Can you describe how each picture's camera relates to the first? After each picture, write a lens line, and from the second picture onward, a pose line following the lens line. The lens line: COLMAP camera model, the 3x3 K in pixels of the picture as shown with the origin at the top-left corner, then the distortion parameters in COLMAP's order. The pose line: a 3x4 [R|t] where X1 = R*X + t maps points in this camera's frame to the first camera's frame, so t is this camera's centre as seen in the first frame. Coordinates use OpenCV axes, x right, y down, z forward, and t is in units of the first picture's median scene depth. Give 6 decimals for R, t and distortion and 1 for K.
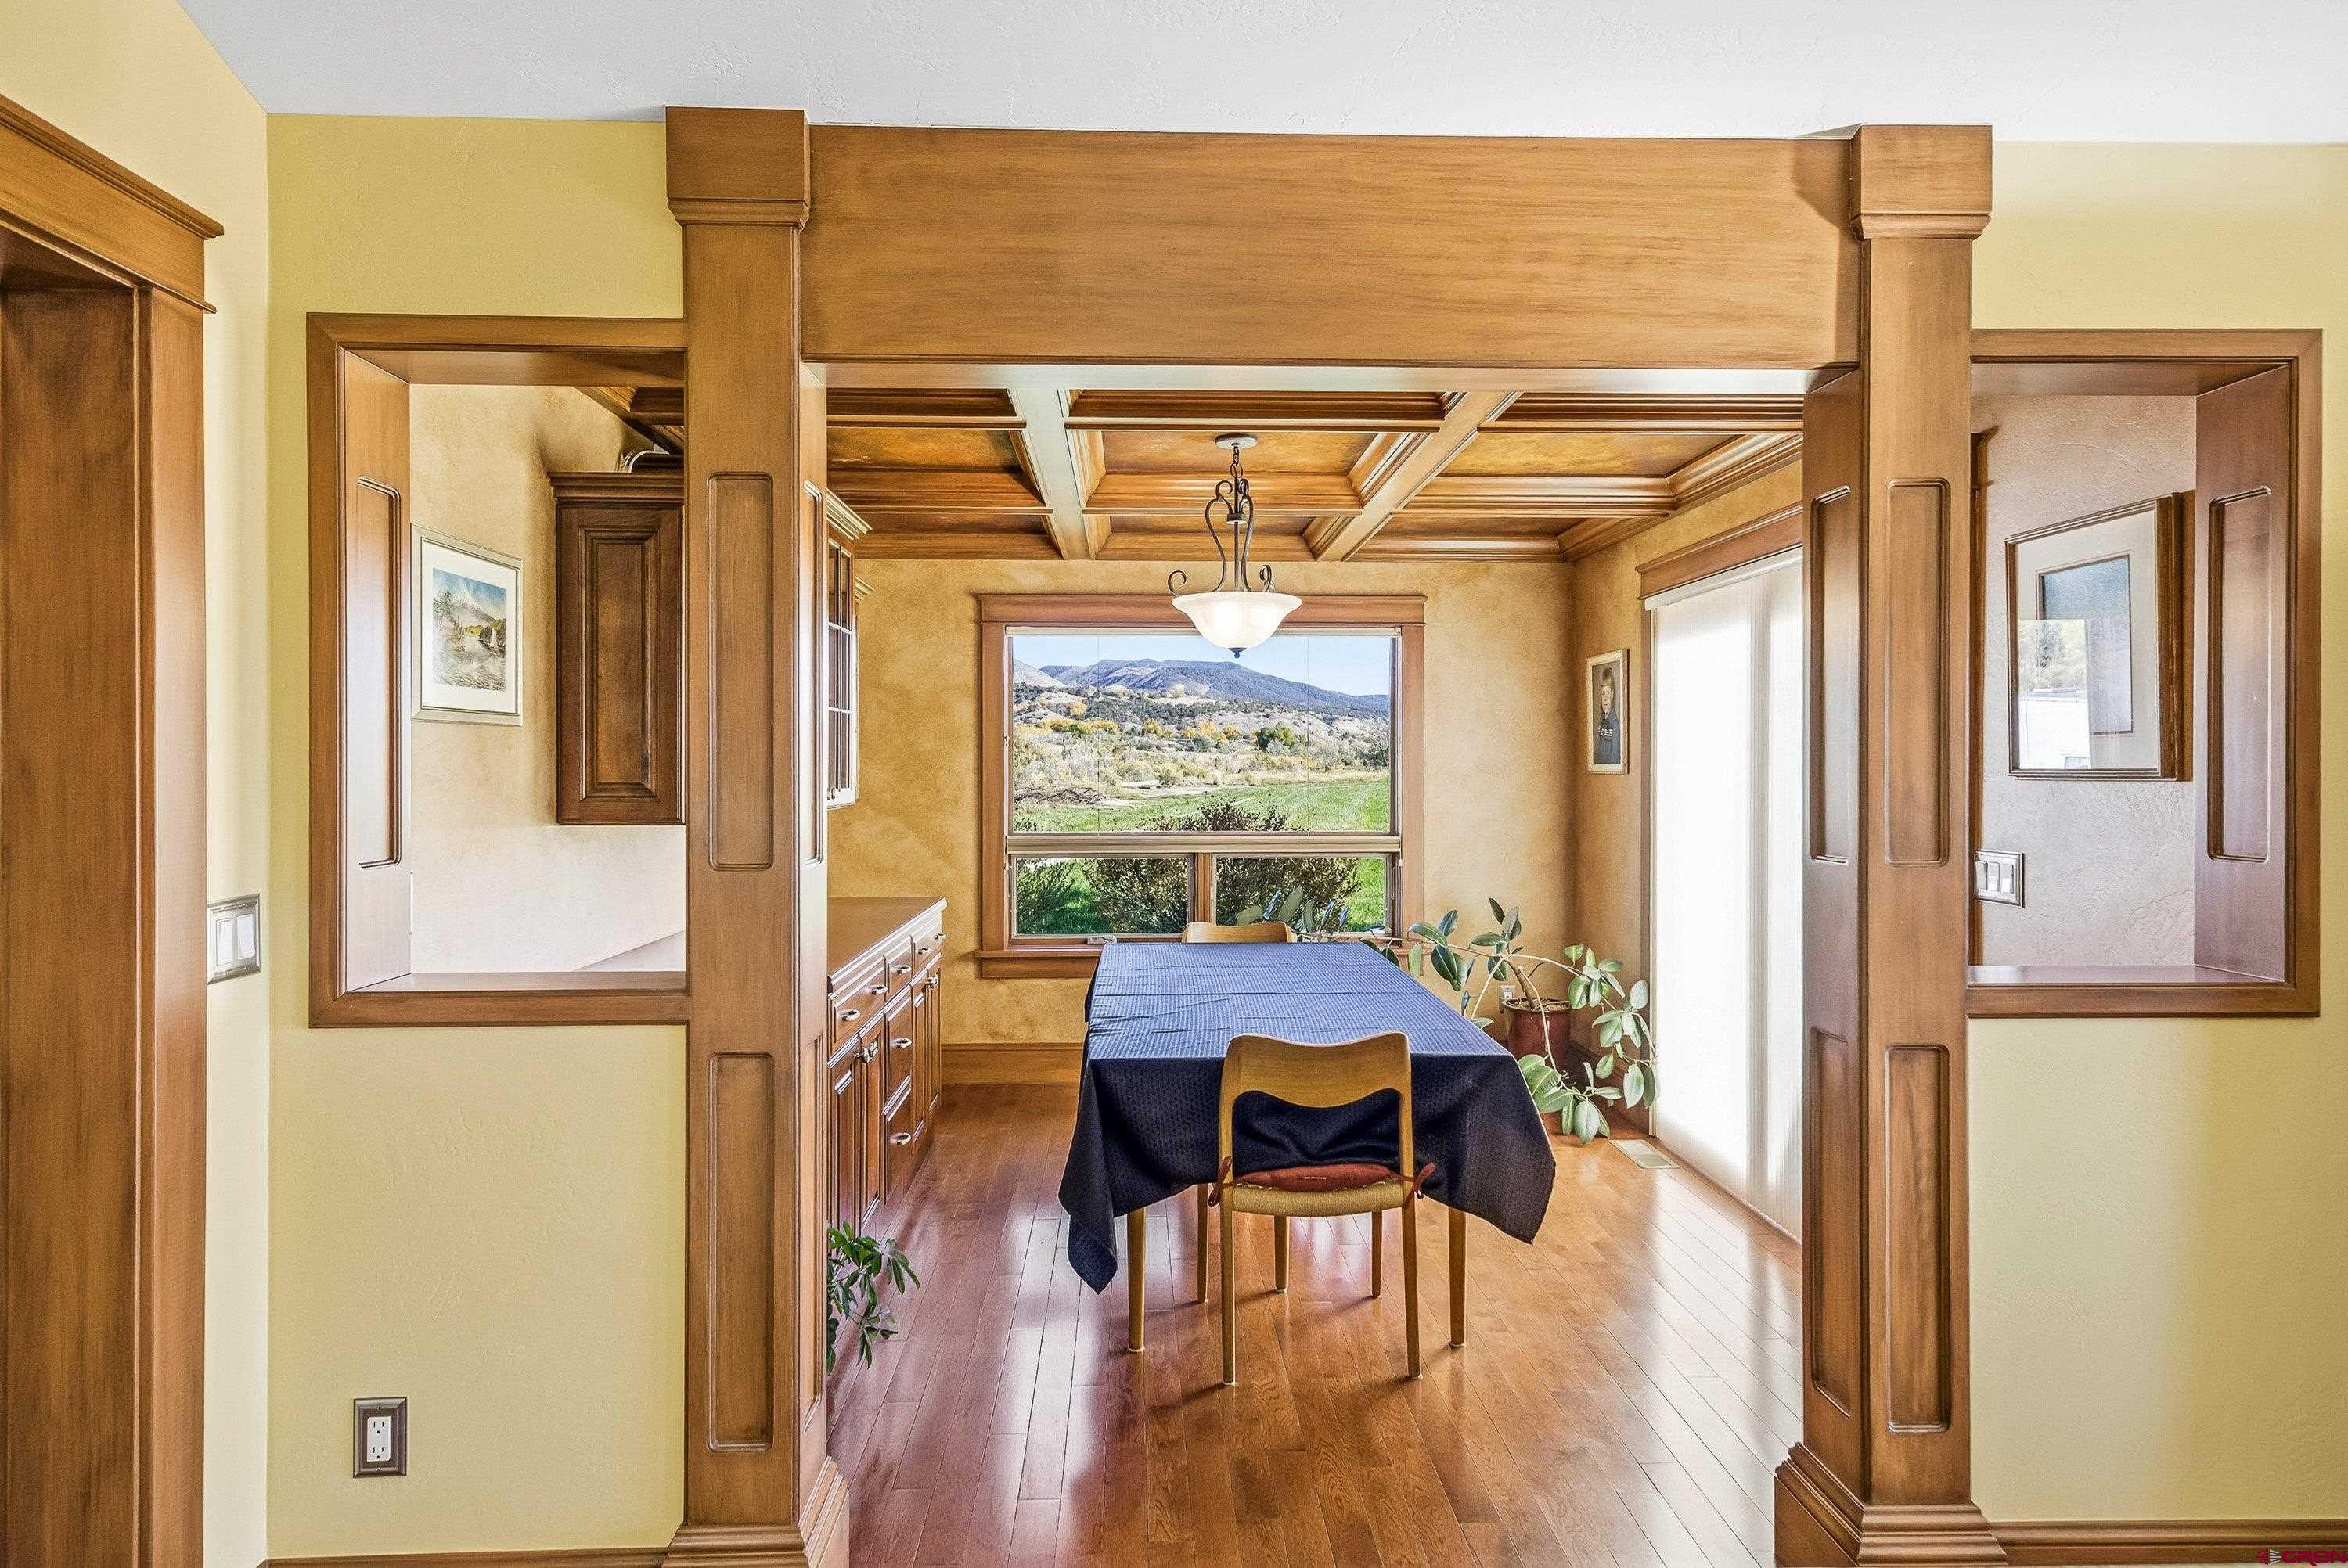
lens RADIAL K [[1297.2, 0, 1183.0], [0, 1297.2, 773.8], [0, 0, 1]] dist [0.028140, 0.000594]
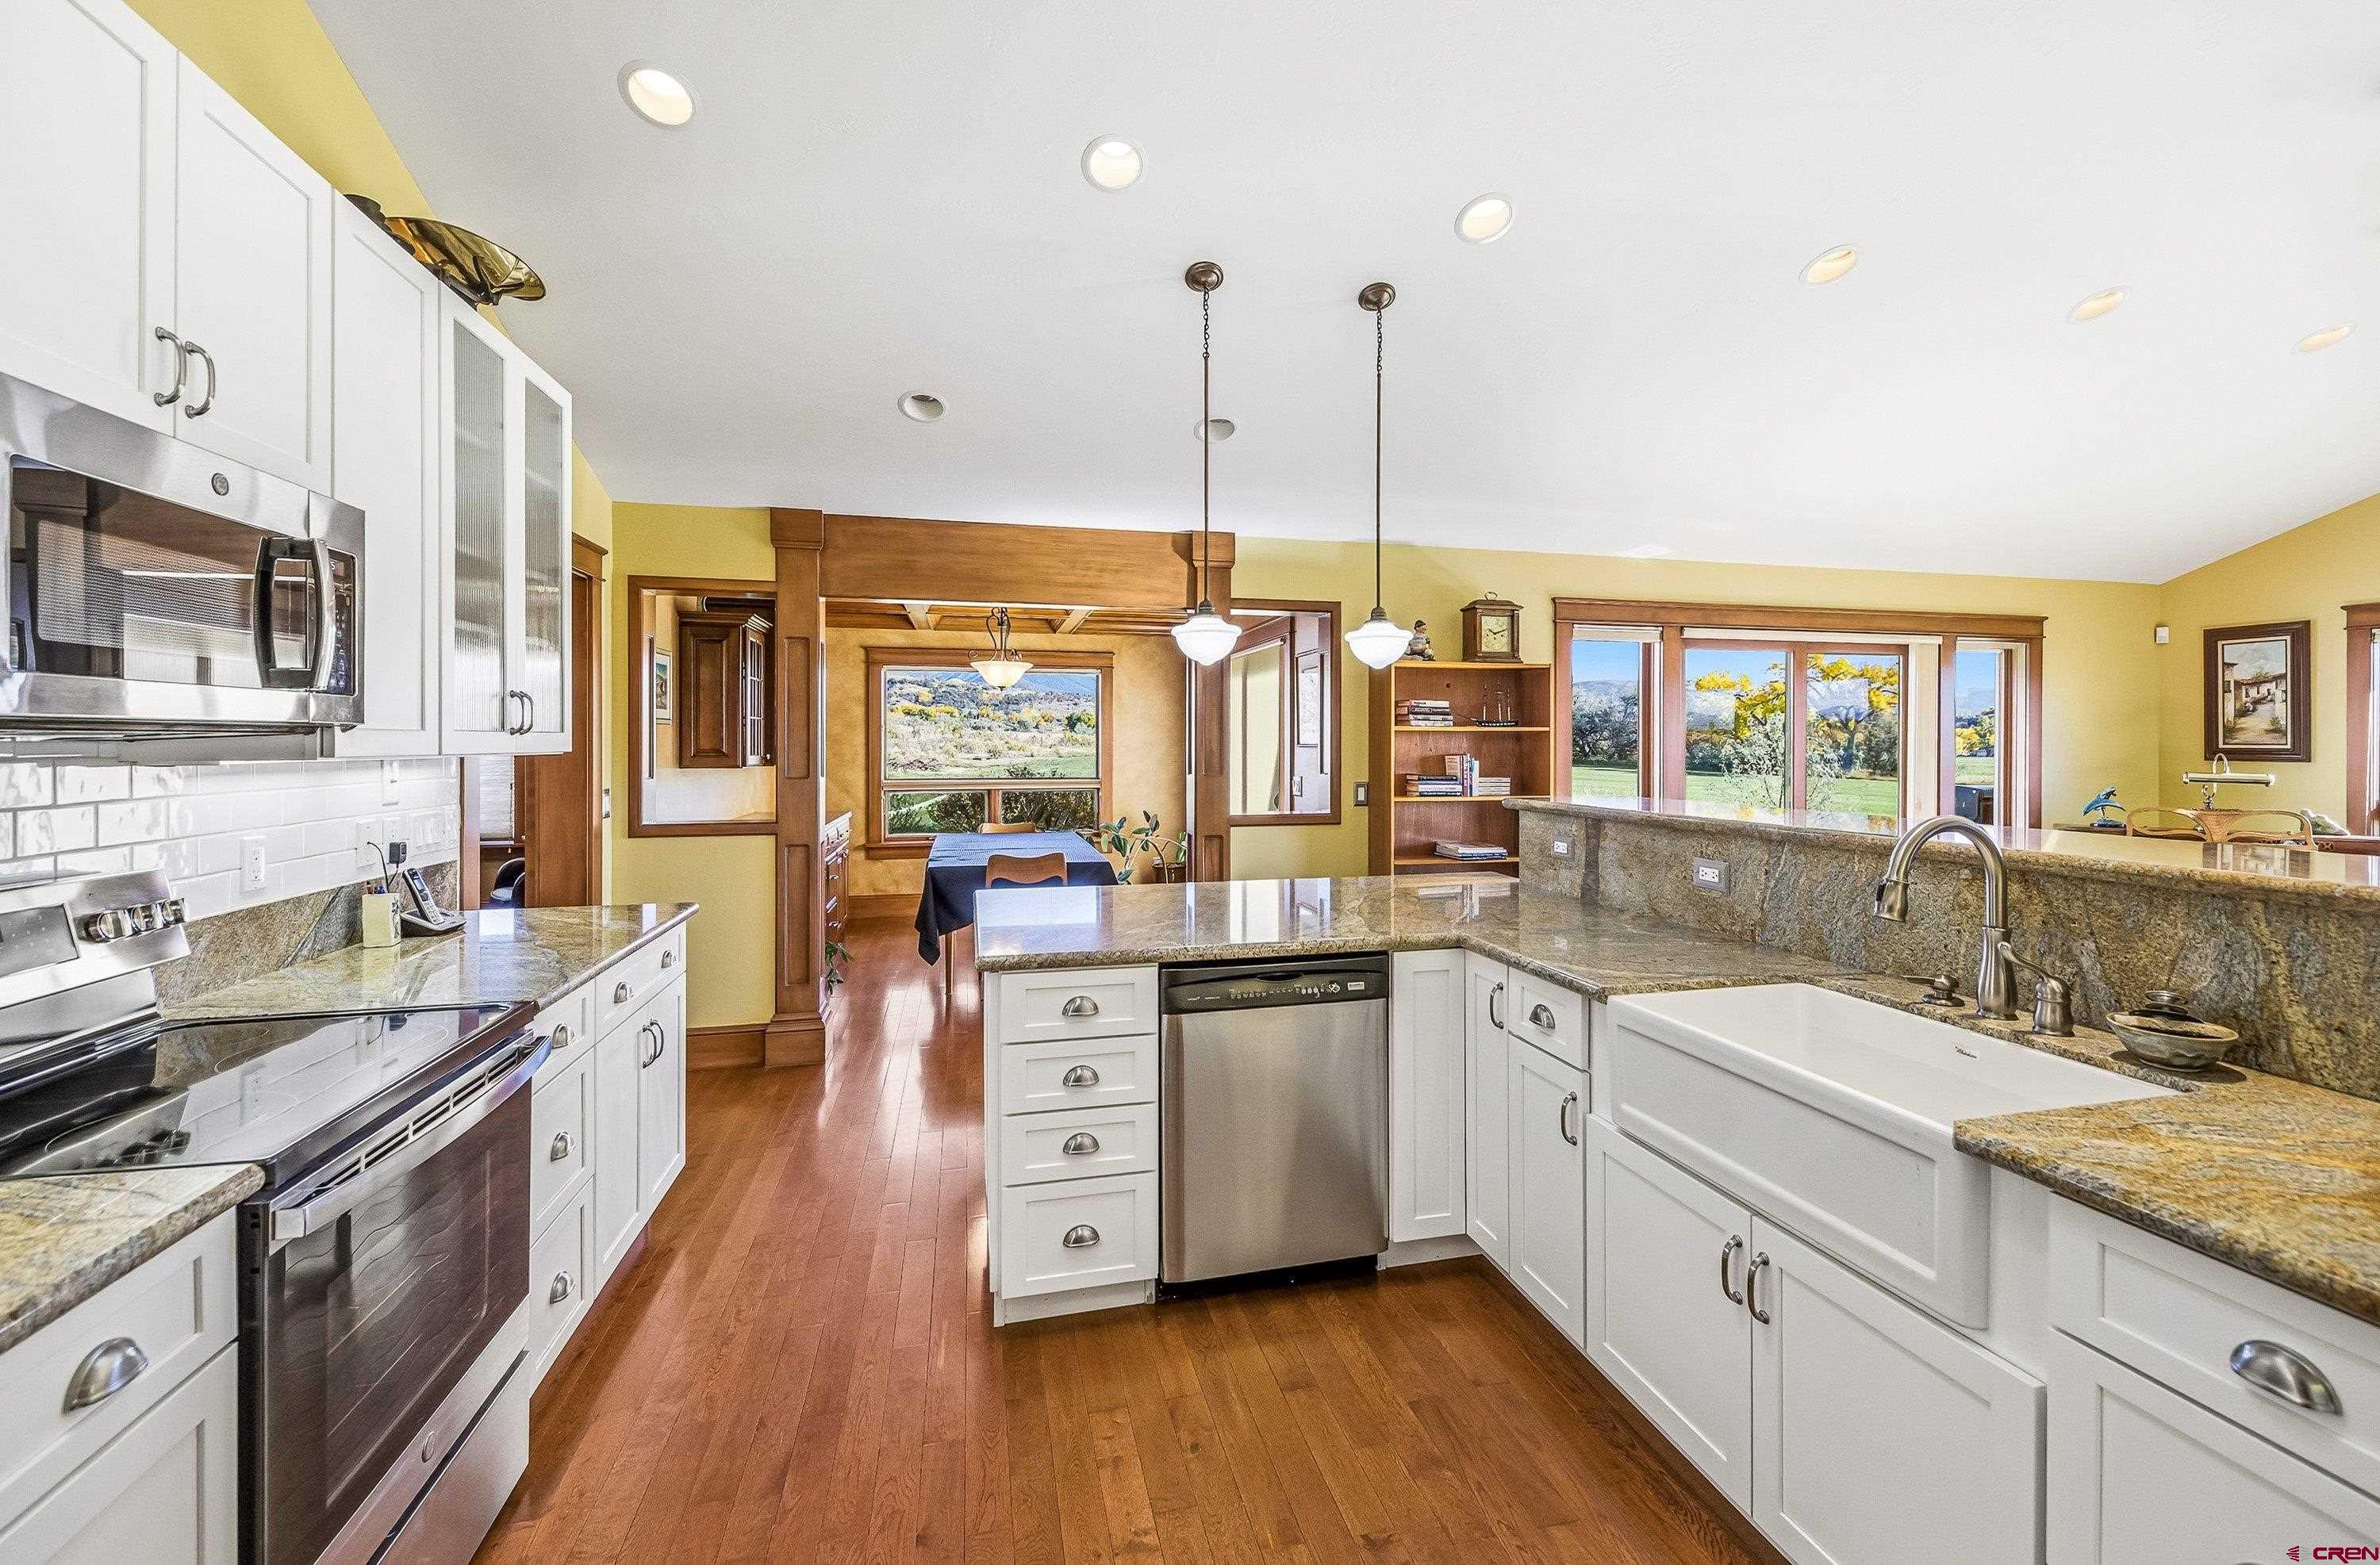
lens RADIAL K [[994.6, 0, 1217.5], [0, 994.6, 746.9], [0, 0, 1]] dist [-0.002364, -0.000374]
pose [[0.979015, 0.000417, 0.203786, 0.032586], [-0.000077, 0.999999, -0.001679, 0.002683], [-0.203786, 0.001628, 0.979014, -0.380969]]
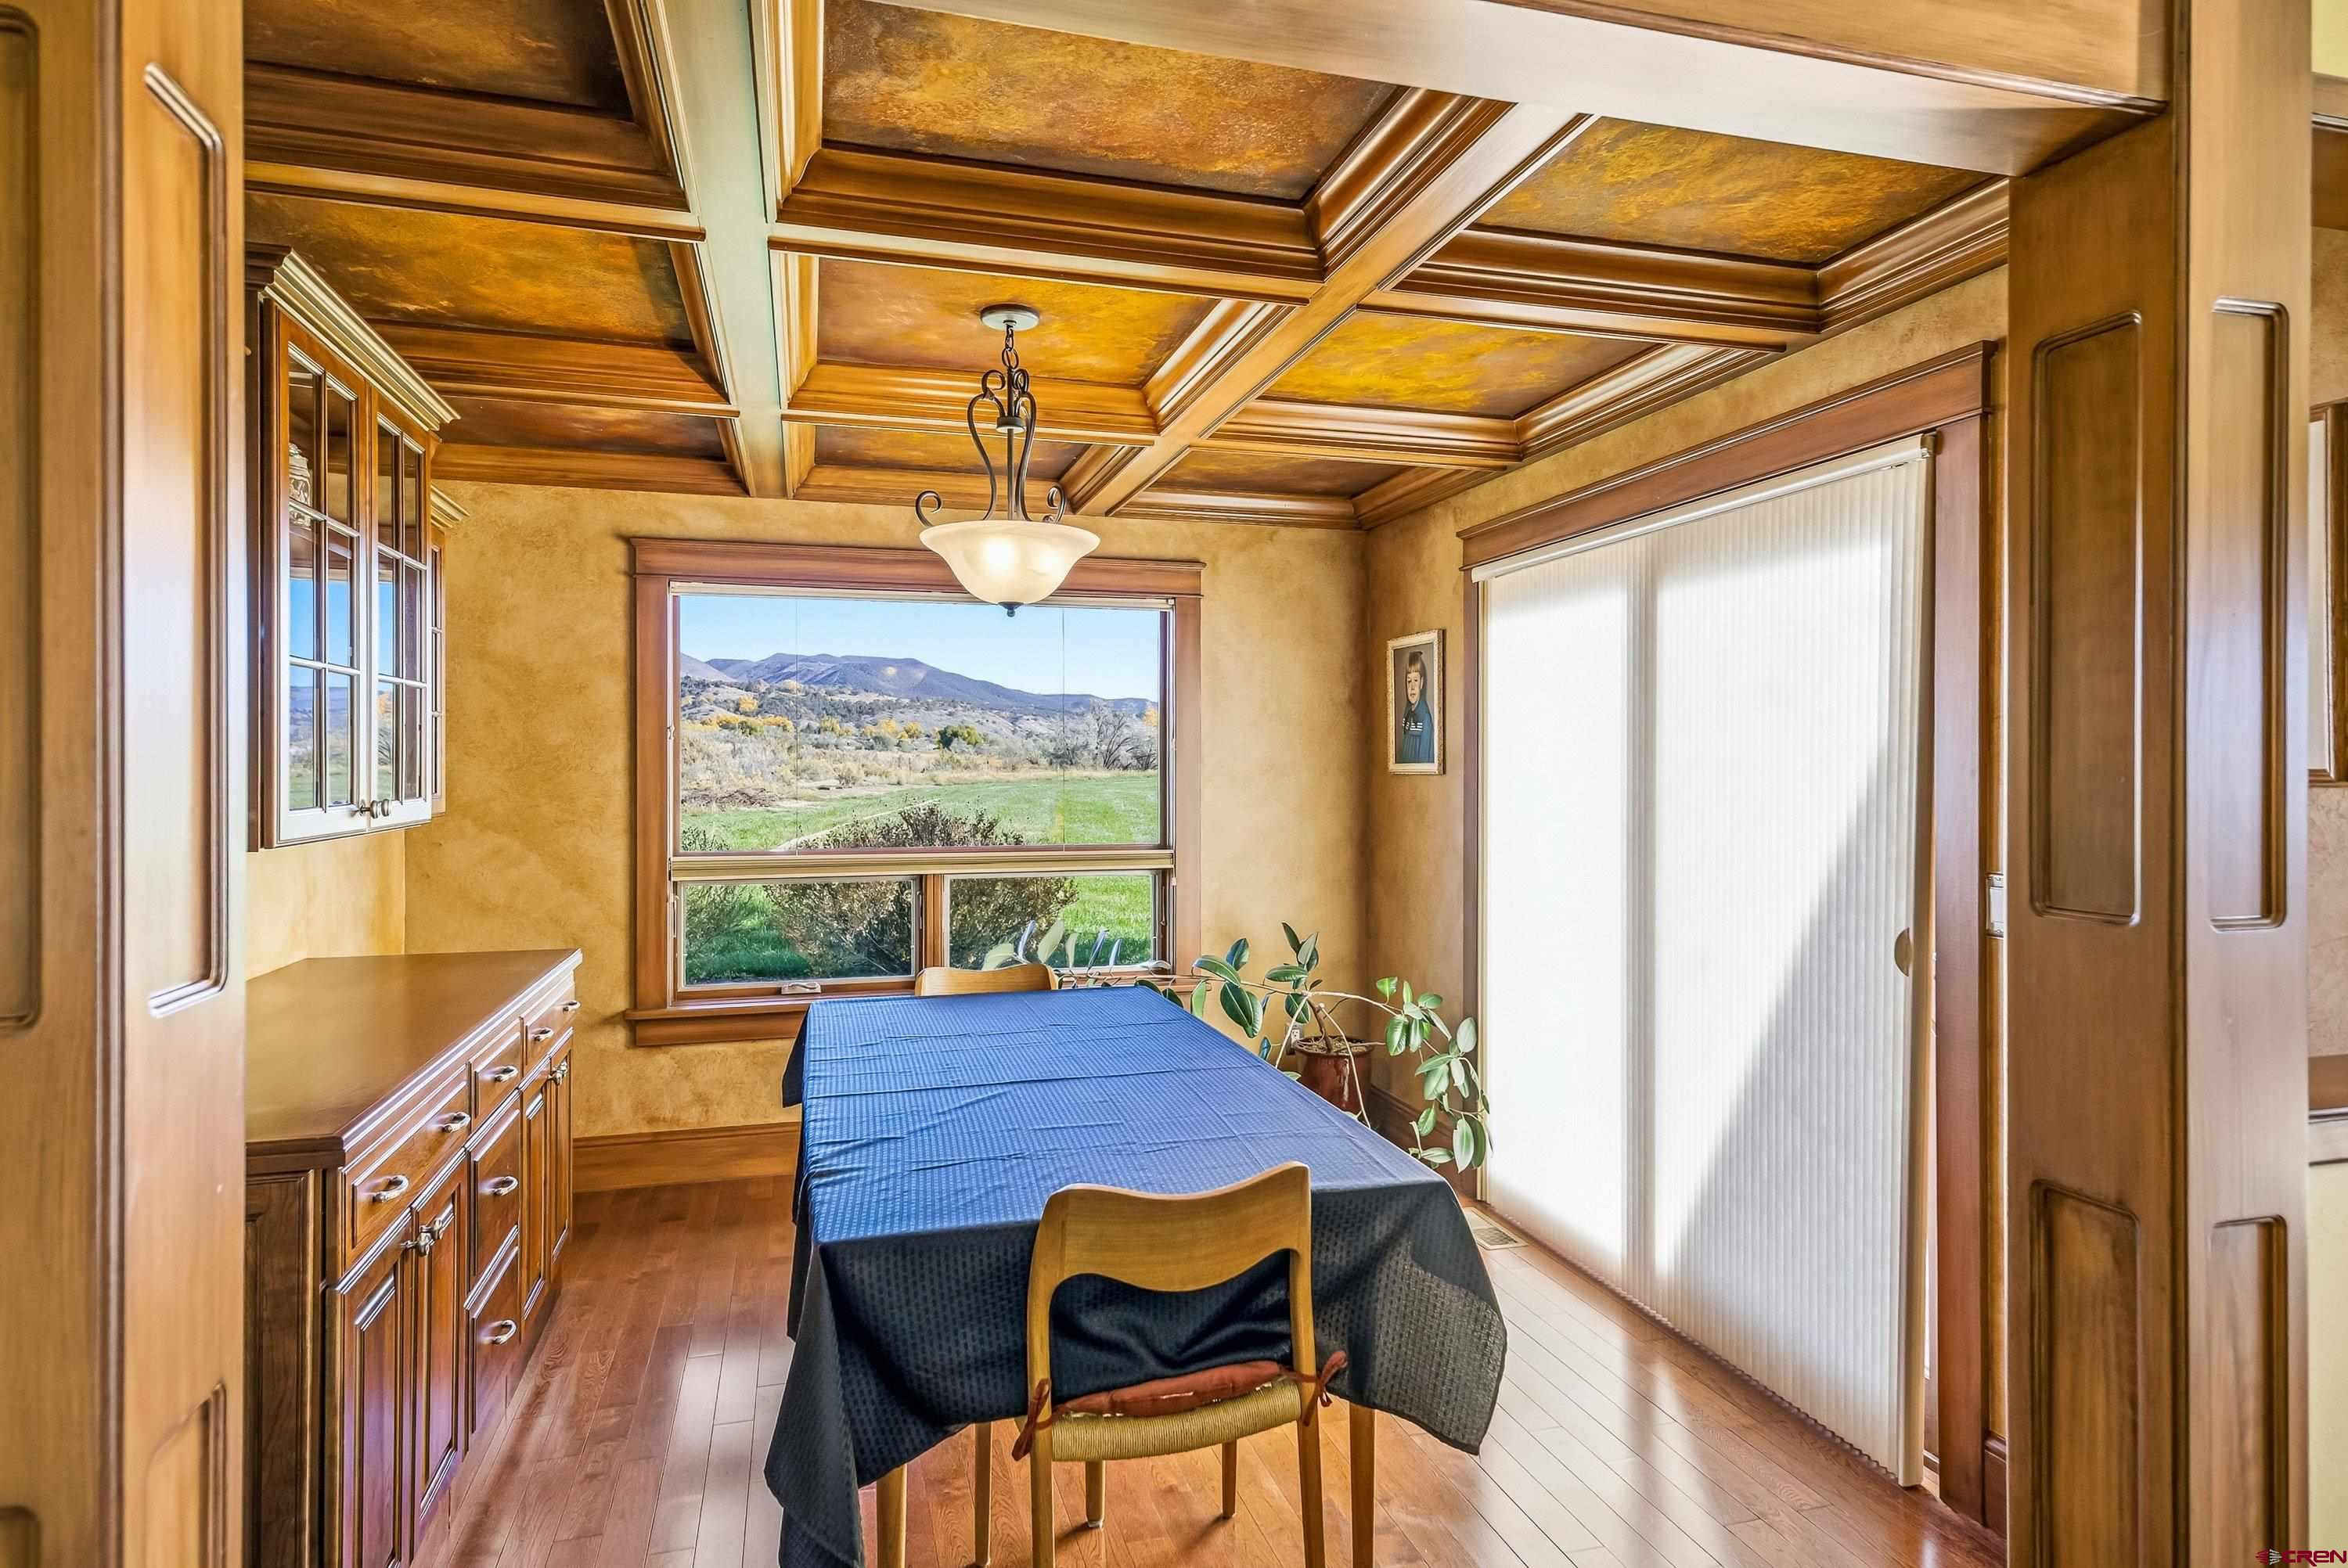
lens RADIAL K [[1297.2, 0, 1162.7], [0, 1297.2, 770.0], [0, 0, 1]] dist [0.028140, 0.000594]
pose [[0.974152, -0.000288, 0.225893, -0.023120], [0.000832, 0.999997, -0.002314, -0.001224], [-0.225891, 0.002442, 0.974149, 0.160322]]
